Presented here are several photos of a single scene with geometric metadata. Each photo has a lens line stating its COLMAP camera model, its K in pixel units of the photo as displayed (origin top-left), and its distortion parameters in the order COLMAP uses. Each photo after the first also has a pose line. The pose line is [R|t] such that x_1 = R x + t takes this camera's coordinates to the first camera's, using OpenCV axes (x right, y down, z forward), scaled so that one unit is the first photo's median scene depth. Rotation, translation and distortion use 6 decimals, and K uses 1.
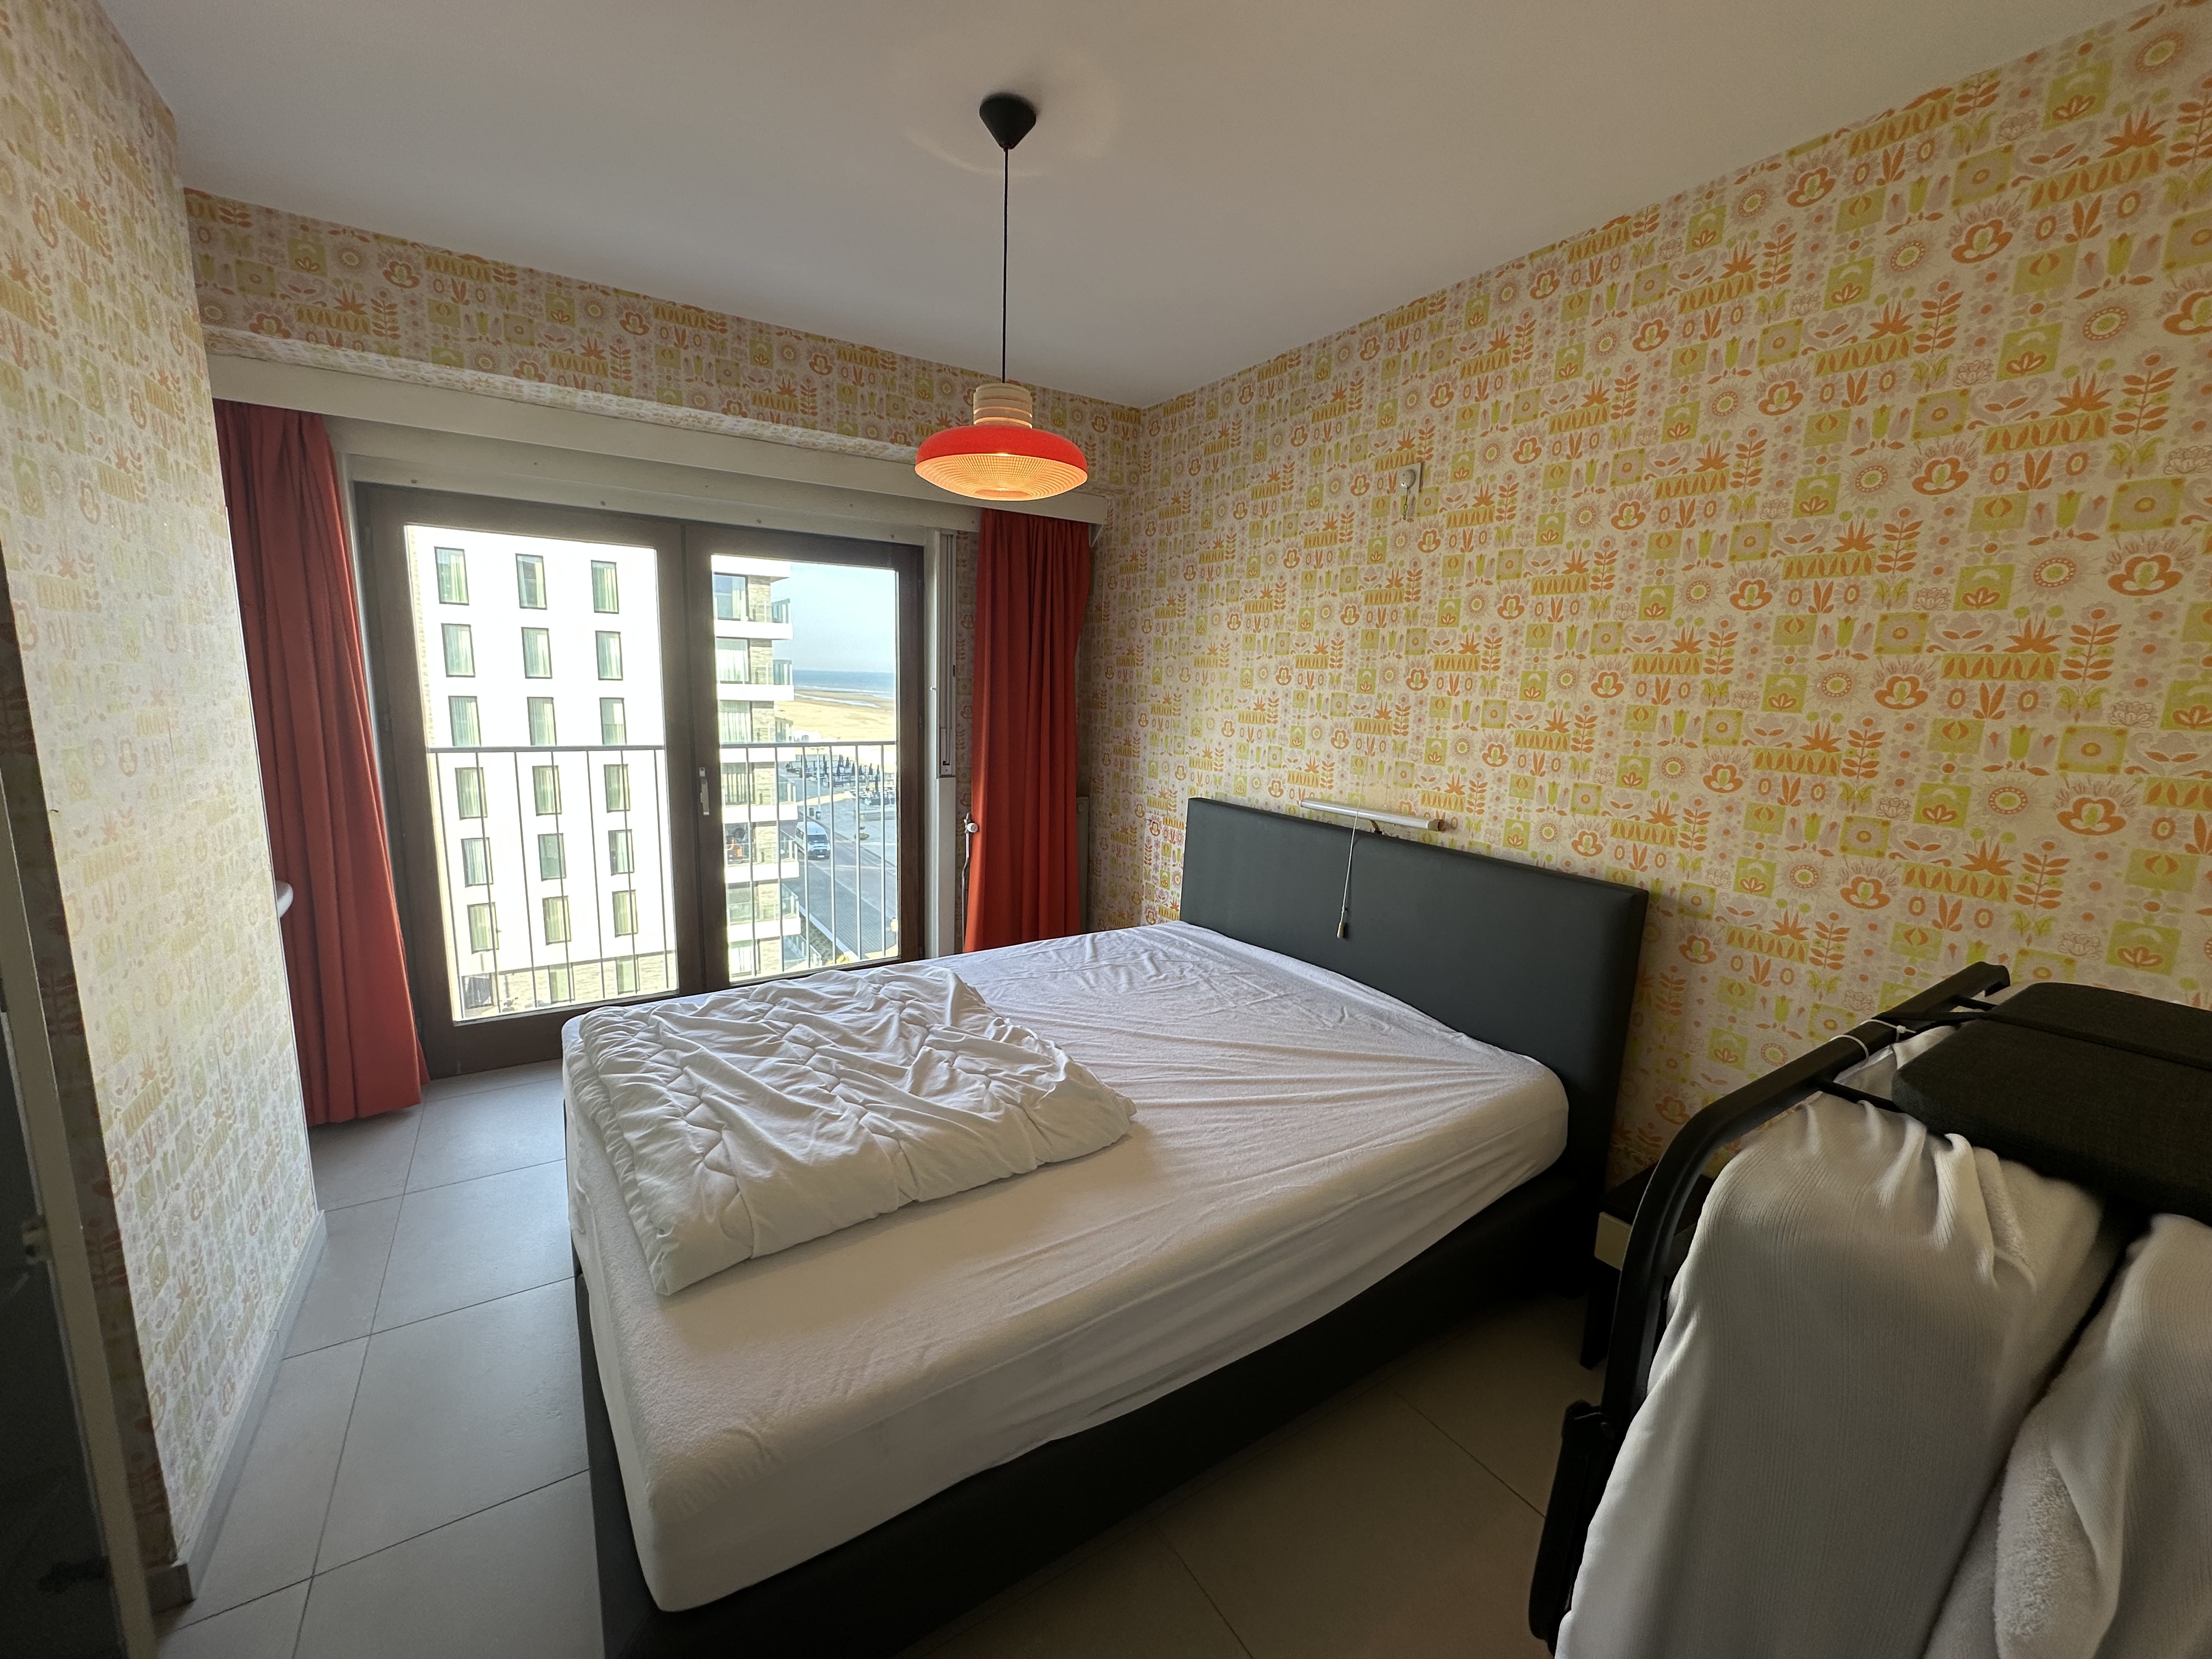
lens RADIAL K [[876.3, 0, 1125.6], [0, 876.3, 834.8], [0, 0, 1]] dist [-0.002470, -0.000530]
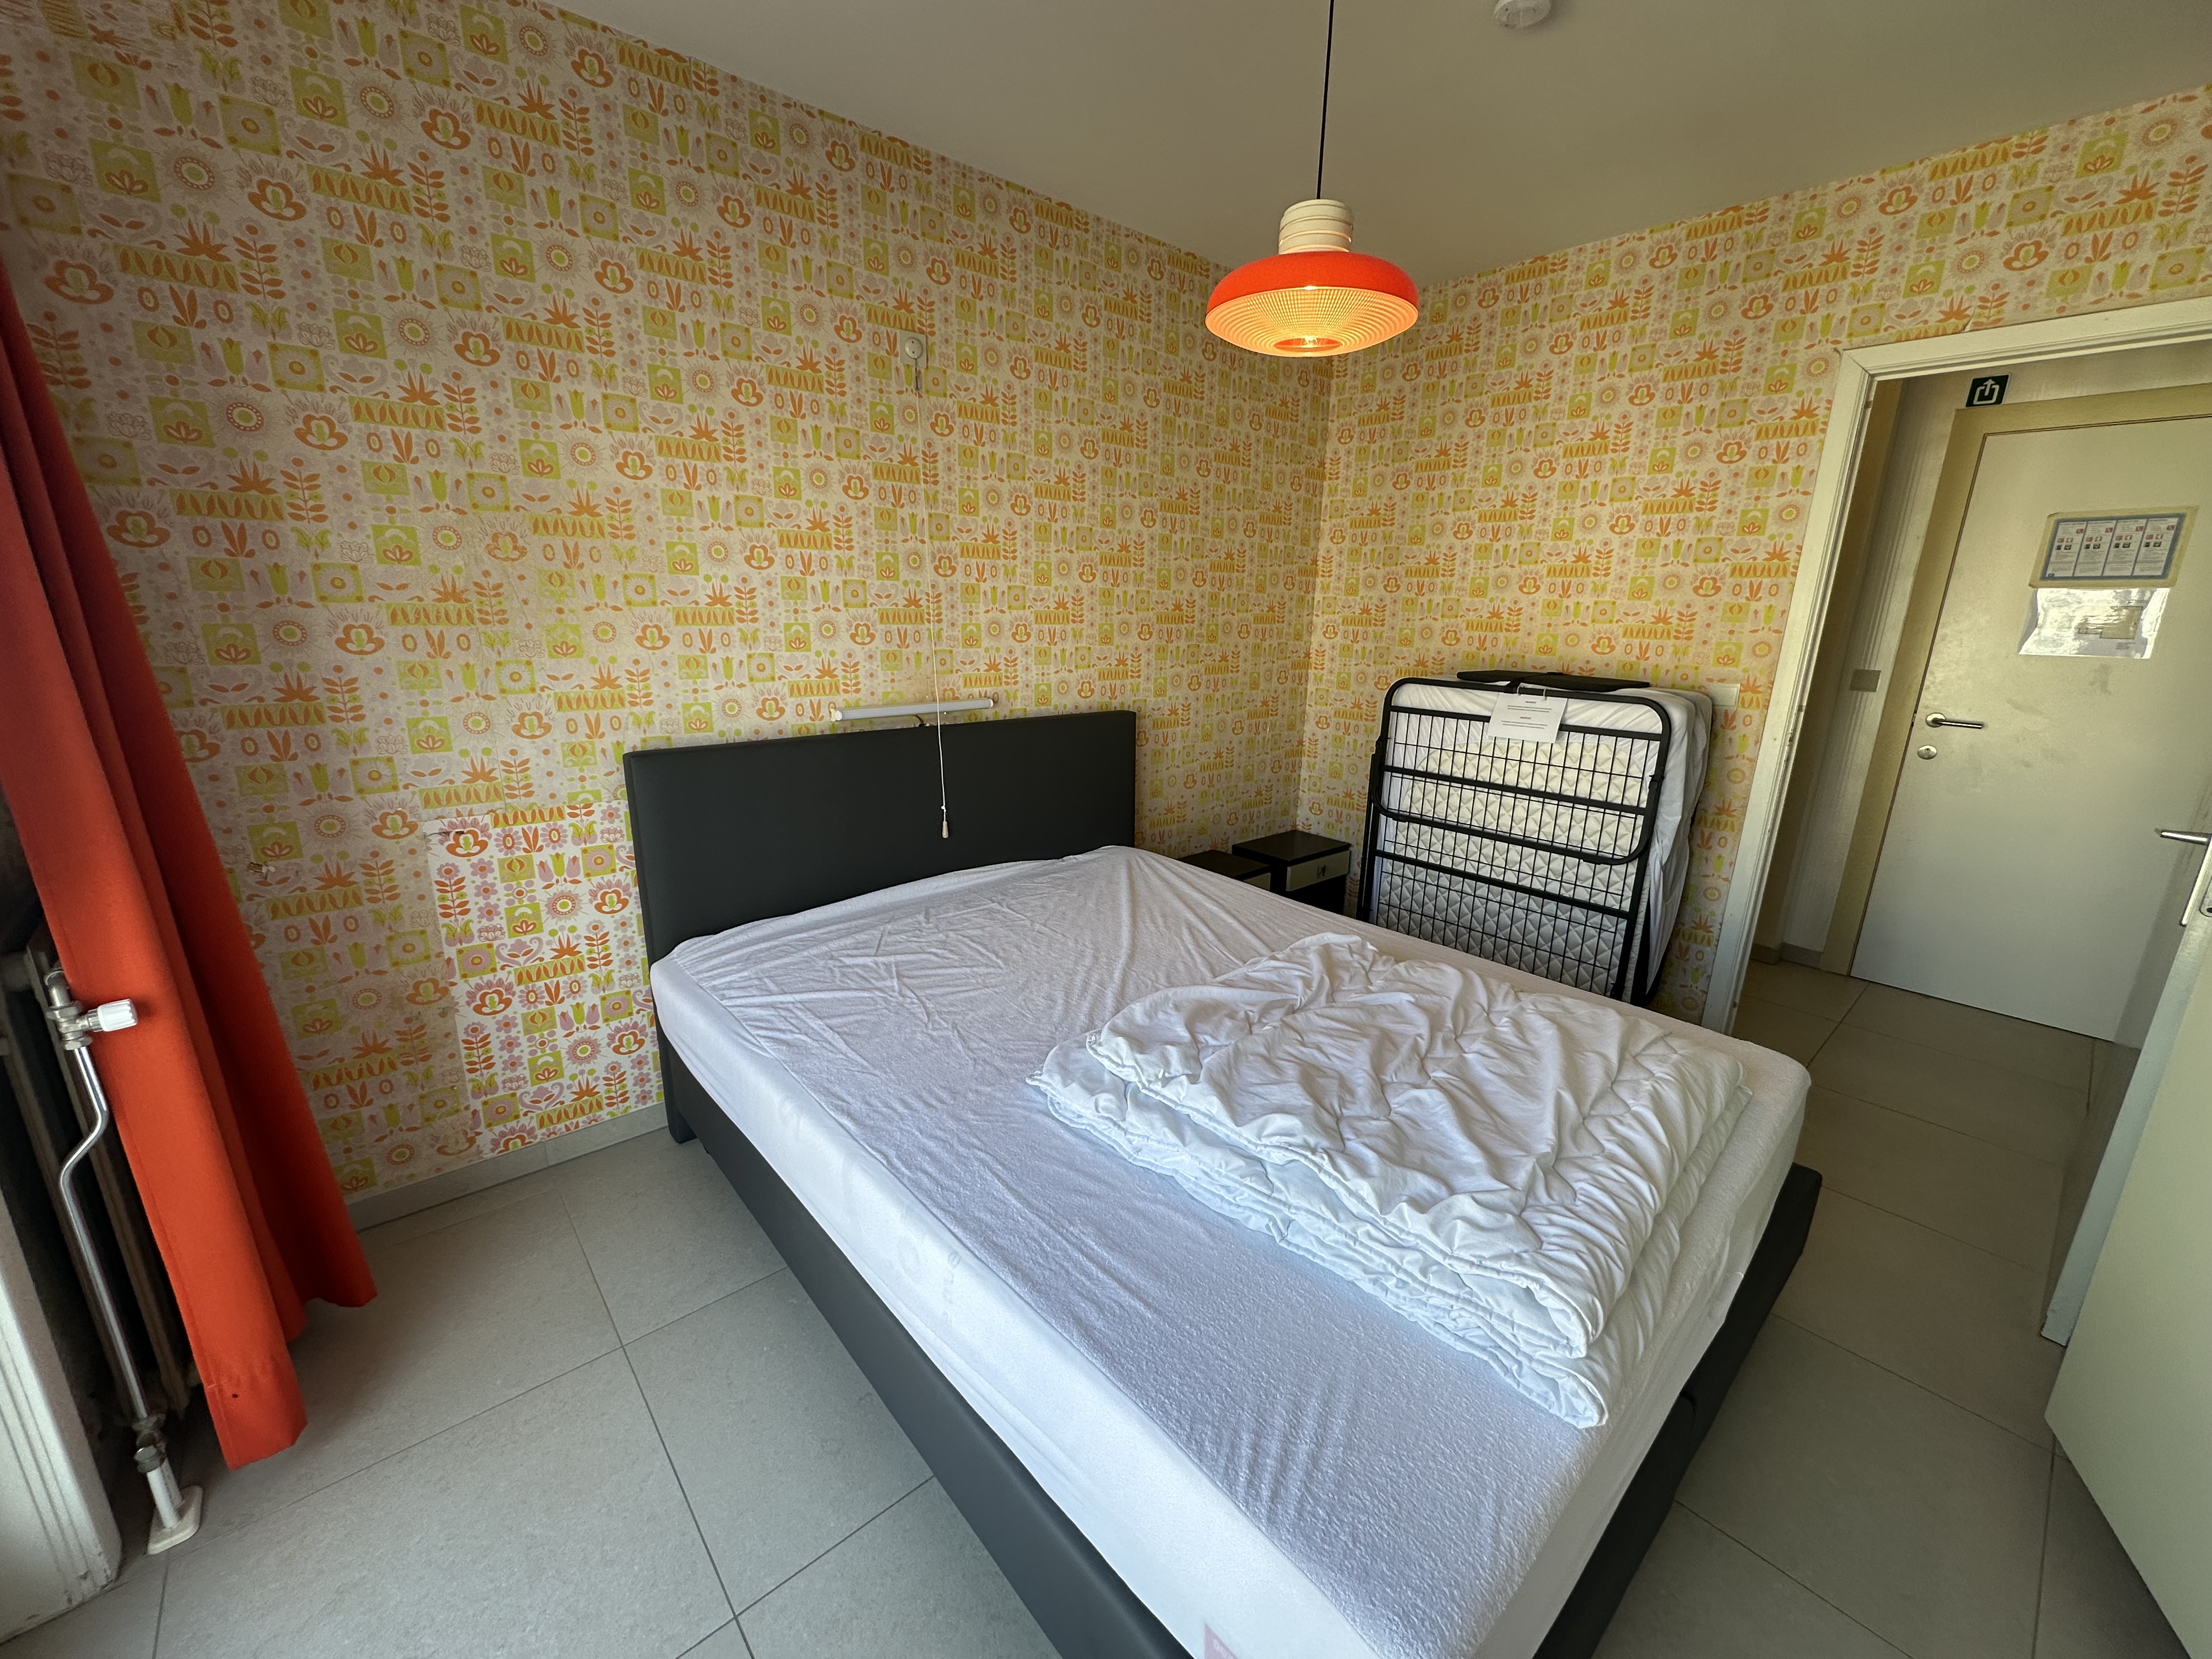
lens RADIAL K [[876.3, 0, 1115.0], [0, 876.3, 820.3], [0, 0, 1]] dist [-0.002470, -0.000530]
pose [[-0.128141, -0.291674, 0.947896, -0.696469], [0.136869, 0.941429, 0.308186, -0.174964], [-0.982266, 0.169229, -0.080714, 0.883345]]
